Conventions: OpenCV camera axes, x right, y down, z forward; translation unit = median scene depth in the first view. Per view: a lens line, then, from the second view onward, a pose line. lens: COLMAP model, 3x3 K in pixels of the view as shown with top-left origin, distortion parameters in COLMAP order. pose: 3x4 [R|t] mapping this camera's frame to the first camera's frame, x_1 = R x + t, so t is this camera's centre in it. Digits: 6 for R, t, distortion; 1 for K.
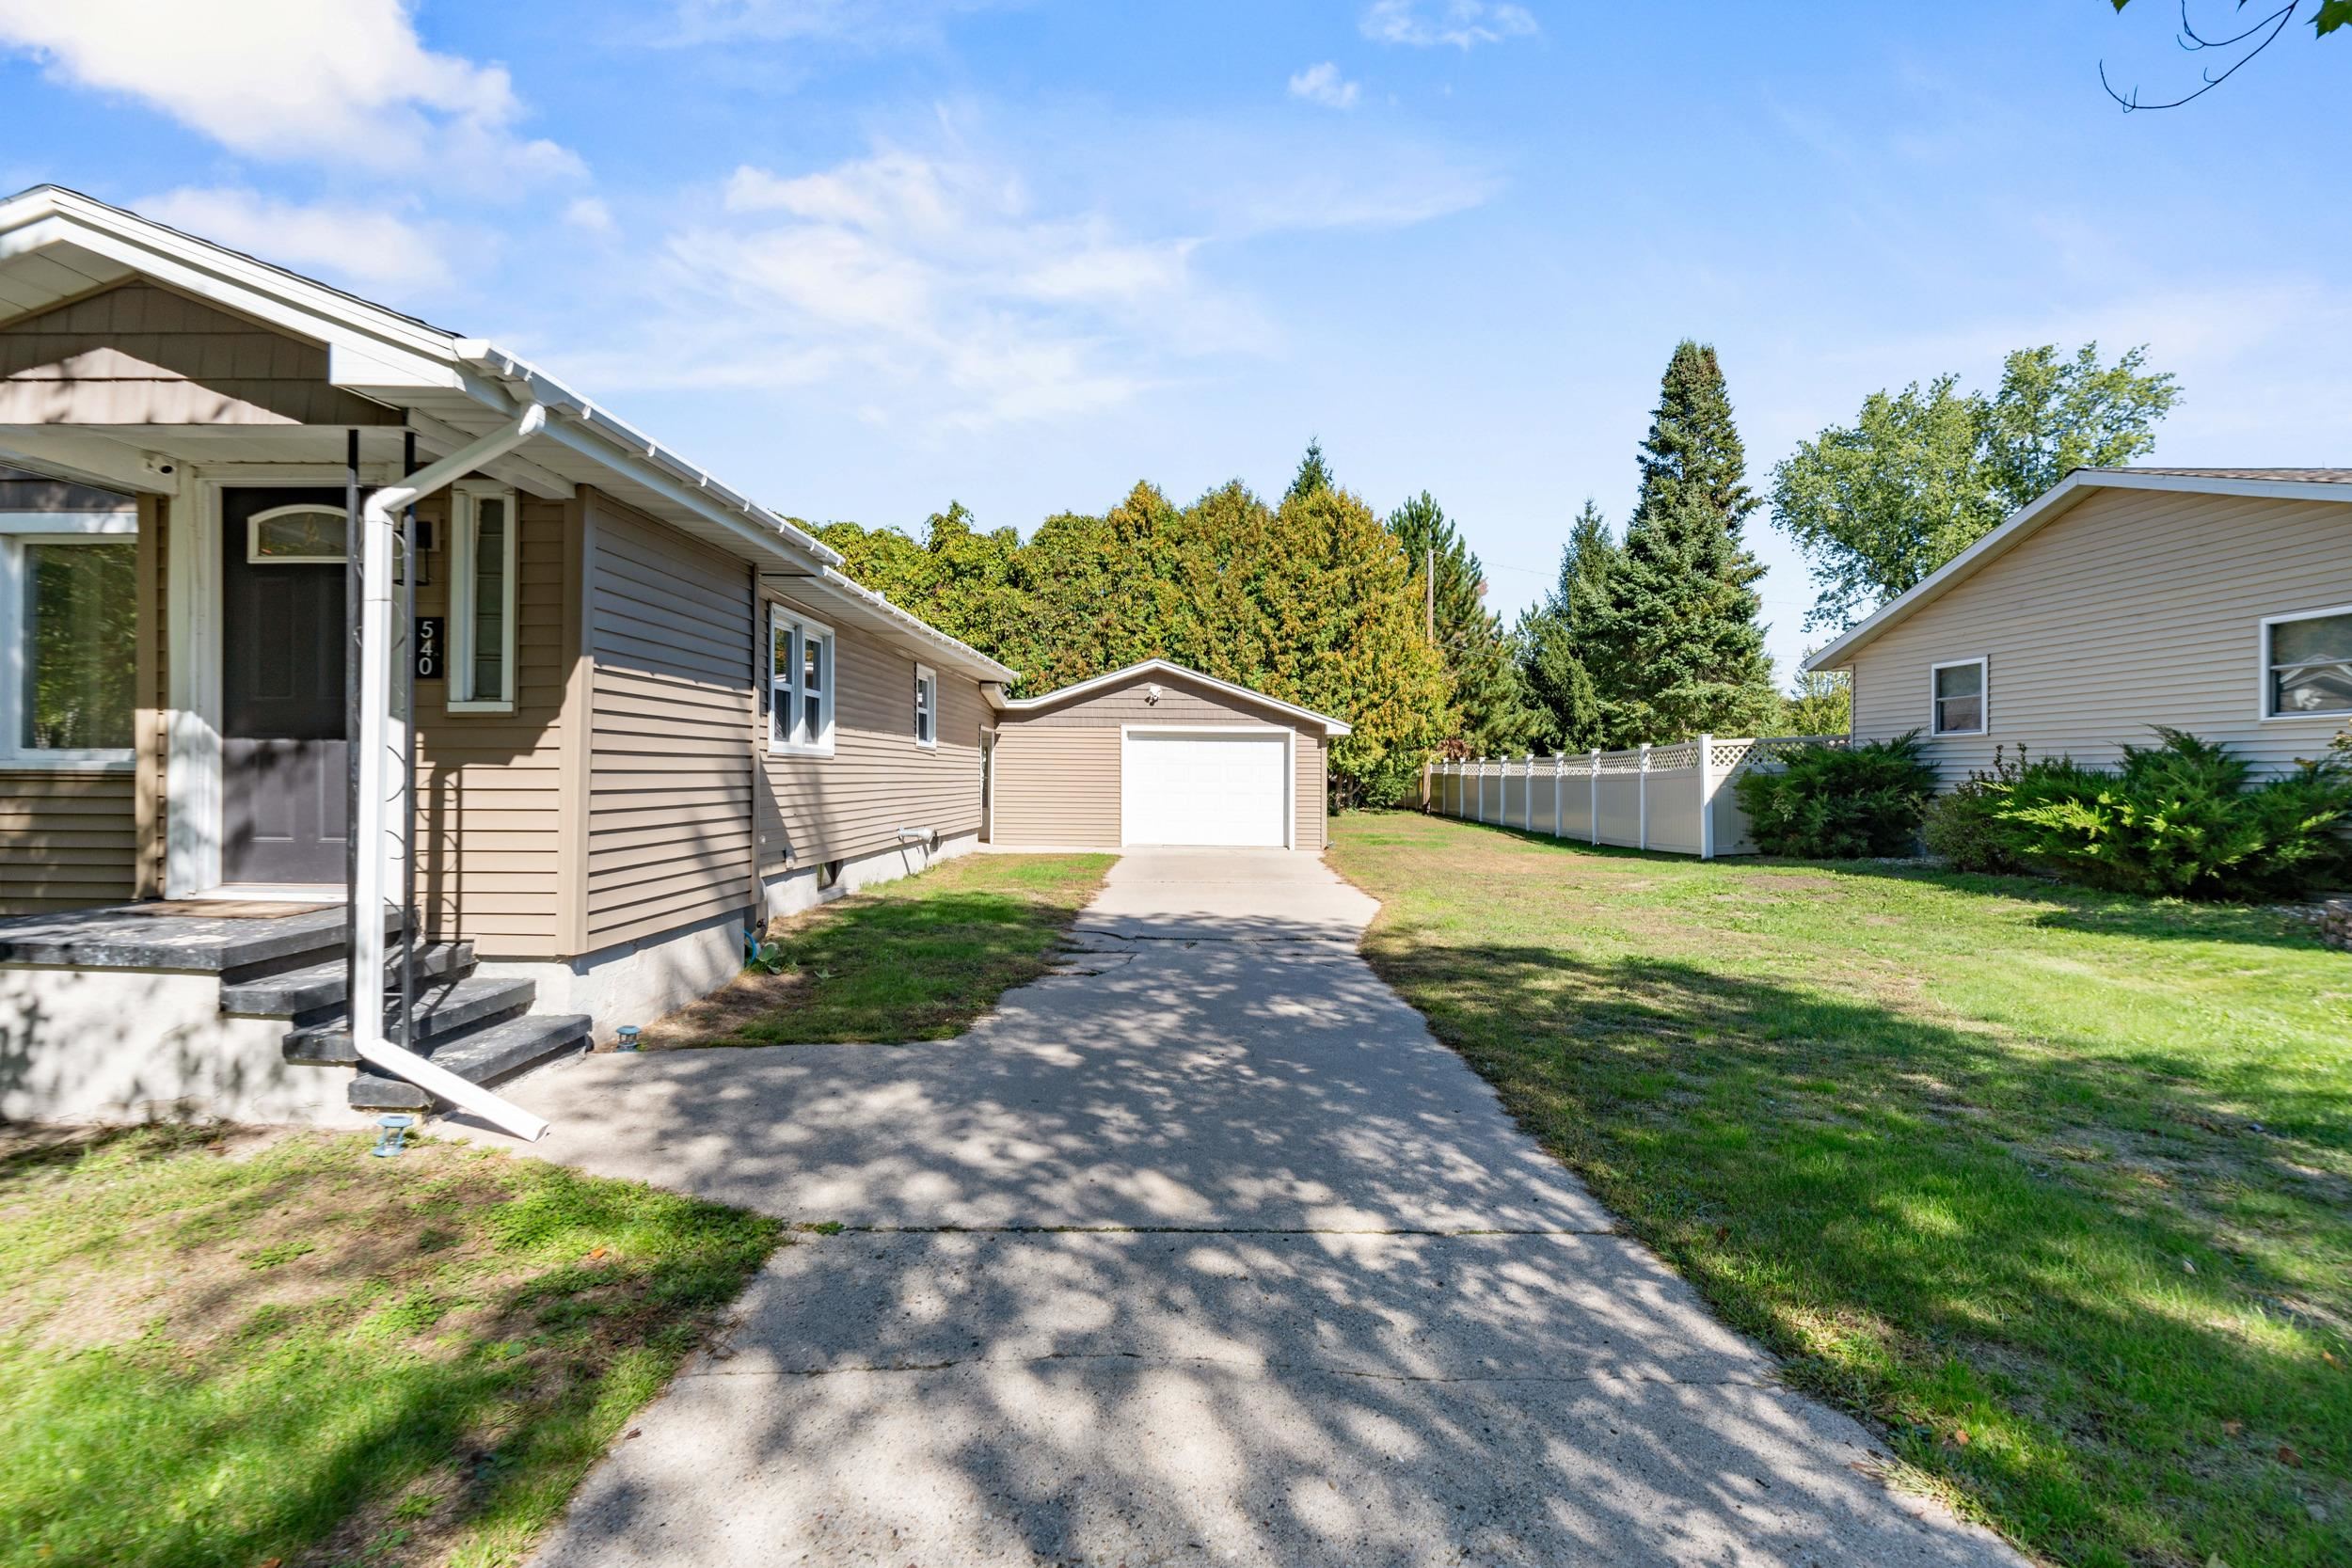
lens RADIAL K [[1079.8, 0, 1161.6], [0, 1079.8, 780.2], [0, 0, 1]] dist [-0.002896, 0.001317]
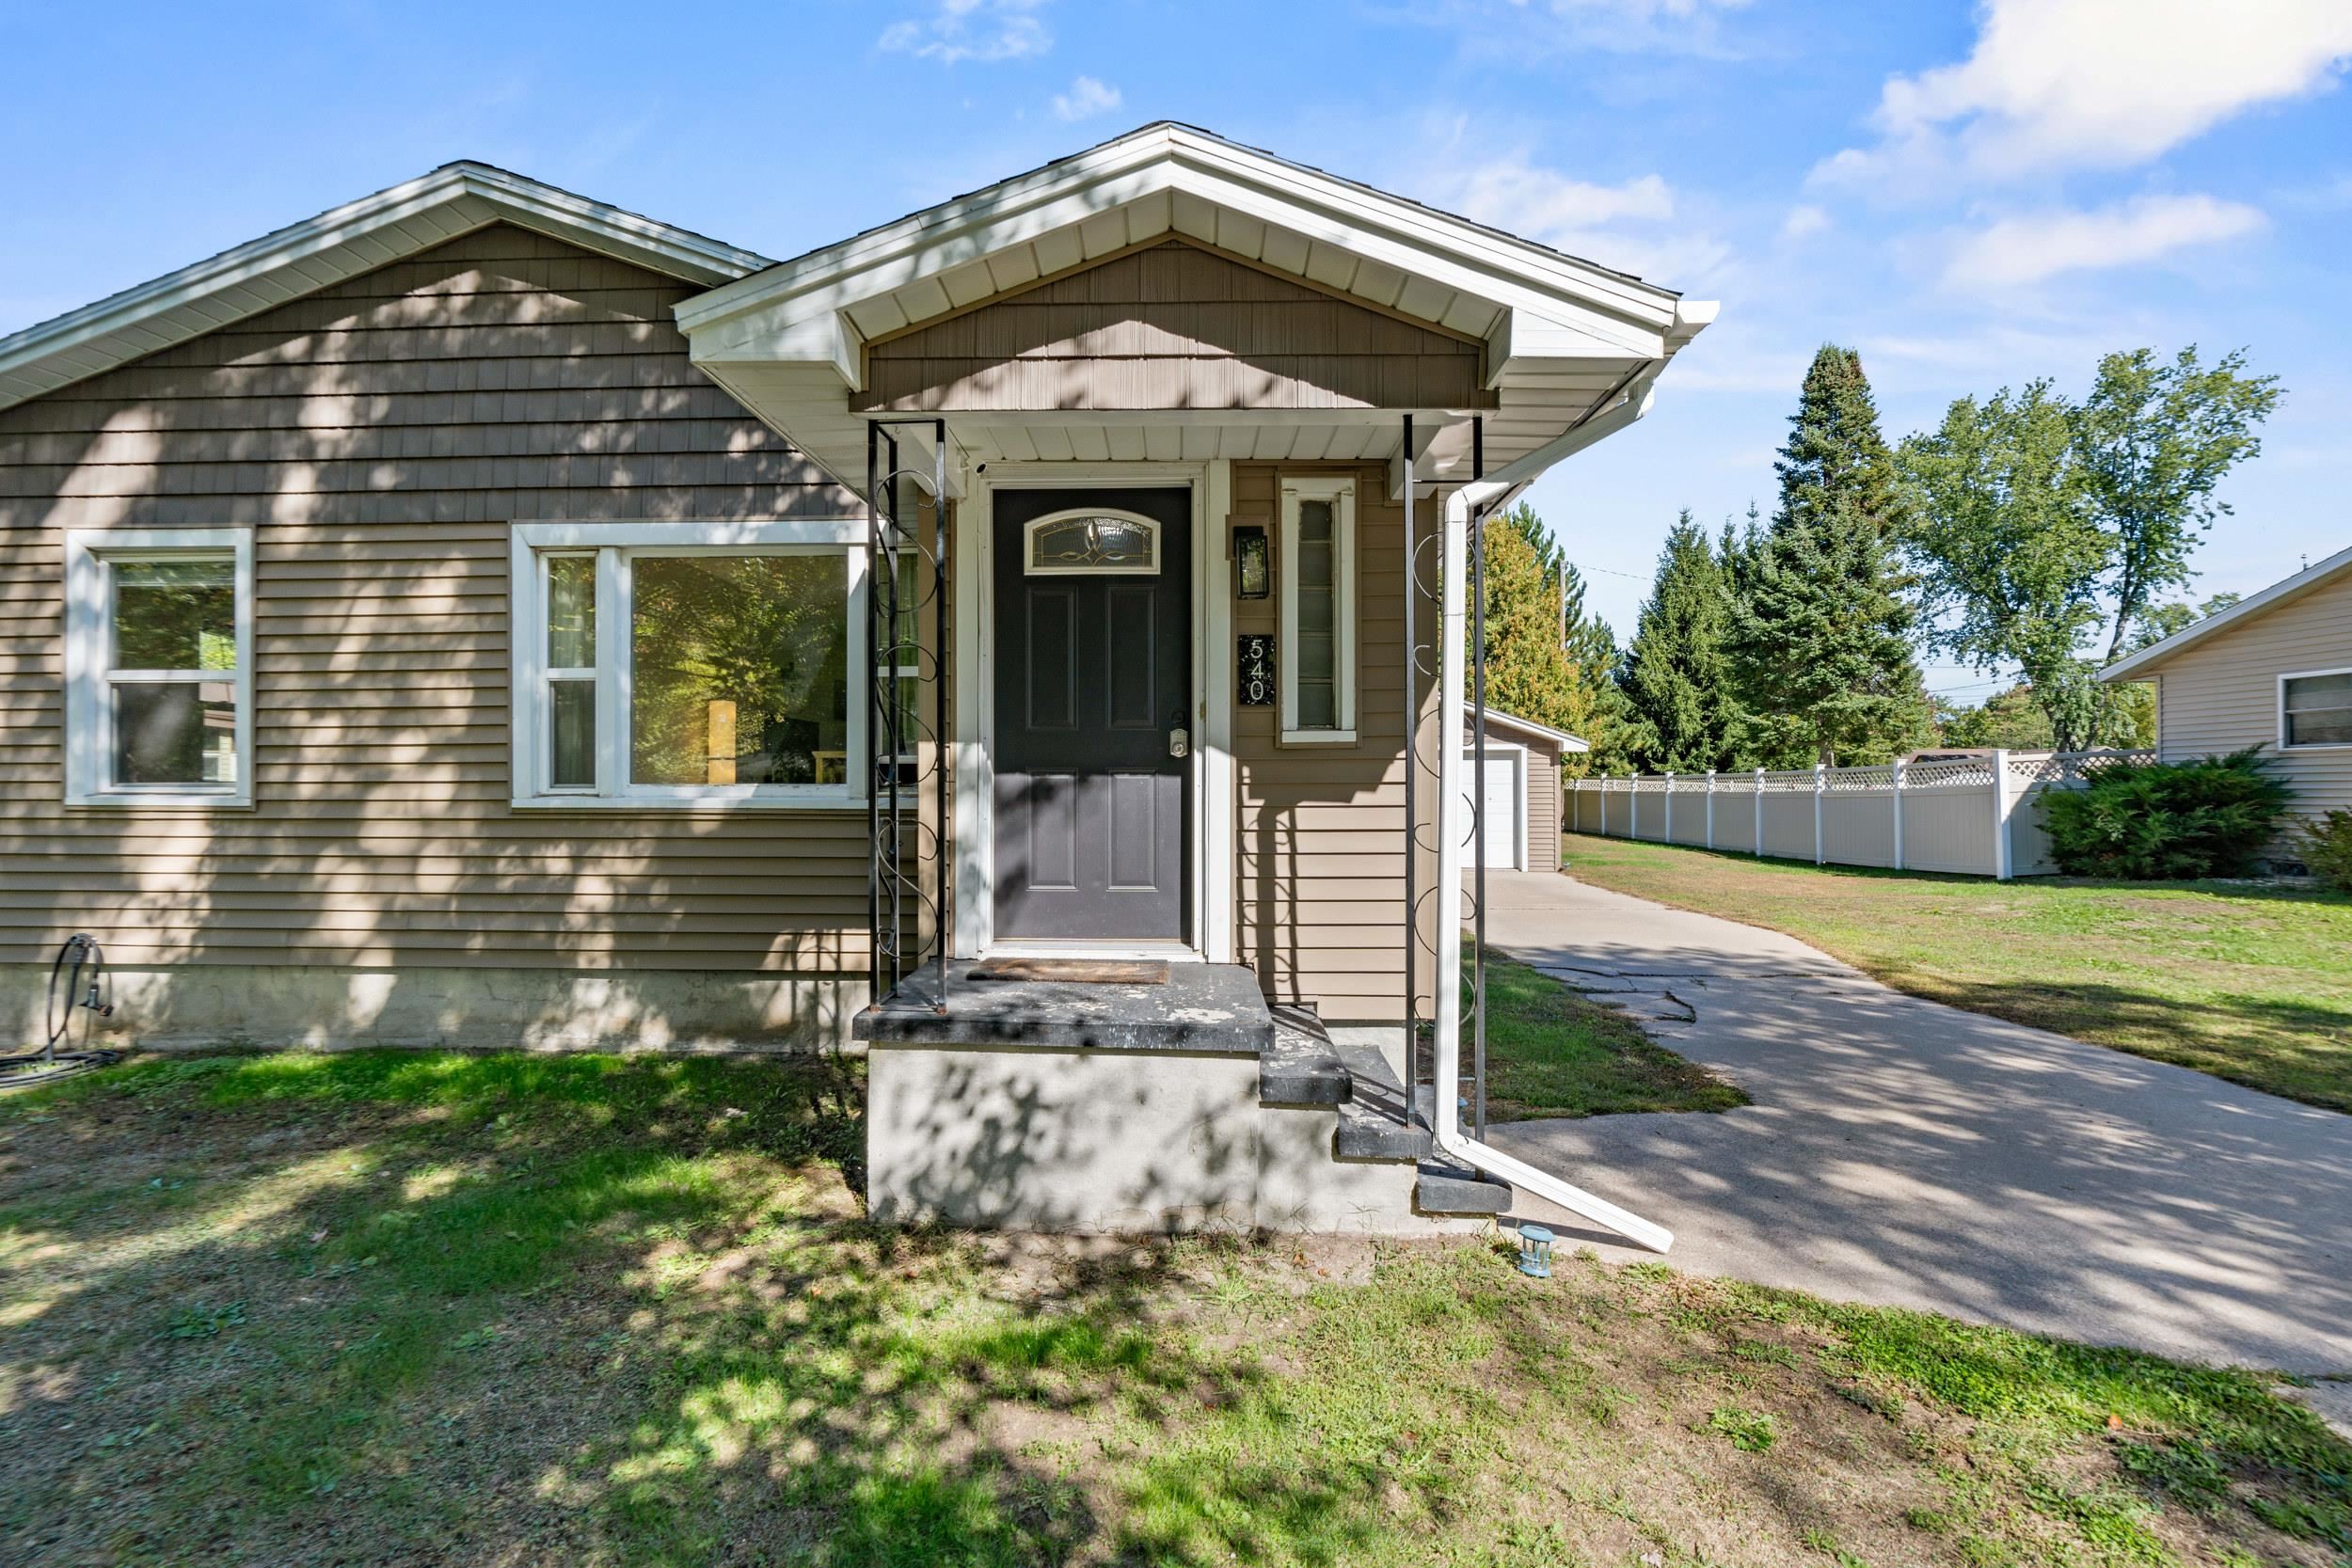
lens RADIAL K [[1094.0, 0, 1200.7], [0, 1094.0, 791.5], [0, 0, 1]] dist [0.000055, 0.001212]
pose [[0.999974, -0.007097, 0.001507, -0.176867], [0.007104, 0.999963, -0.004753, -0.004744], [-0.001473, 0.004763, 0.999988, 0.026621]]
